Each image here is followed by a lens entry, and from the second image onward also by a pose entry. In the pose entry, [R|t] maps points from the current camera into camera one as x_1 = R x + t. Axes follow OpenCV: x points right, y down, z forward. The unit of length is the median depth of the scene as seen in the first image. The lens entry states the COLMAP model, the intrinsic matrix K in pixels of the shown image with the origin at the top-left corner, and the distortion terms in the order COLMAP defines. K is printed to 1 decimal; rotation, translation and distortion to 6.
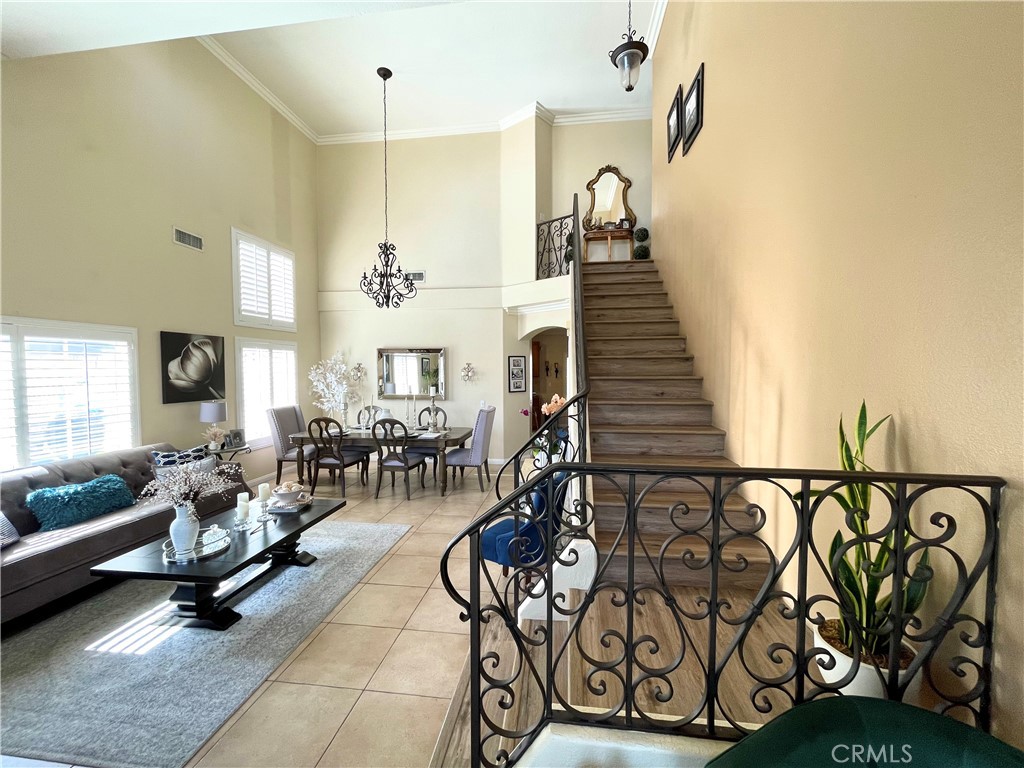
lens RADIAL K [[415.4, 0, 513.2], [0, 415.4, 385.0], [0, 0, 1]] dist [-0.001361, -0.000059]
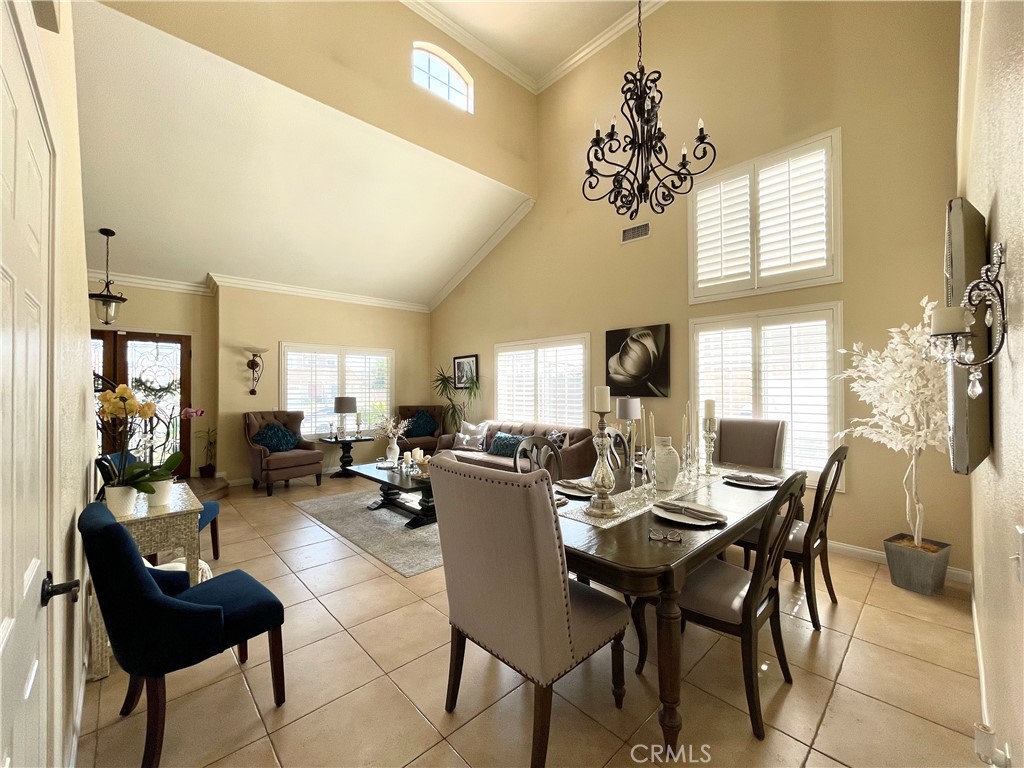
lens RADIAL K [[415.4, 0, 512.1], [0, 415.4, 383.9], [0, 0, 1]] dist [-0.001361, -0.000059]
pose [[-0.626522, 0.000923, -0.779403, 0.171692], [-0.024078, 0.999499, 0.020538, -0.003531], [0.779032, 0.031634, -0.626186, 1.387610]]
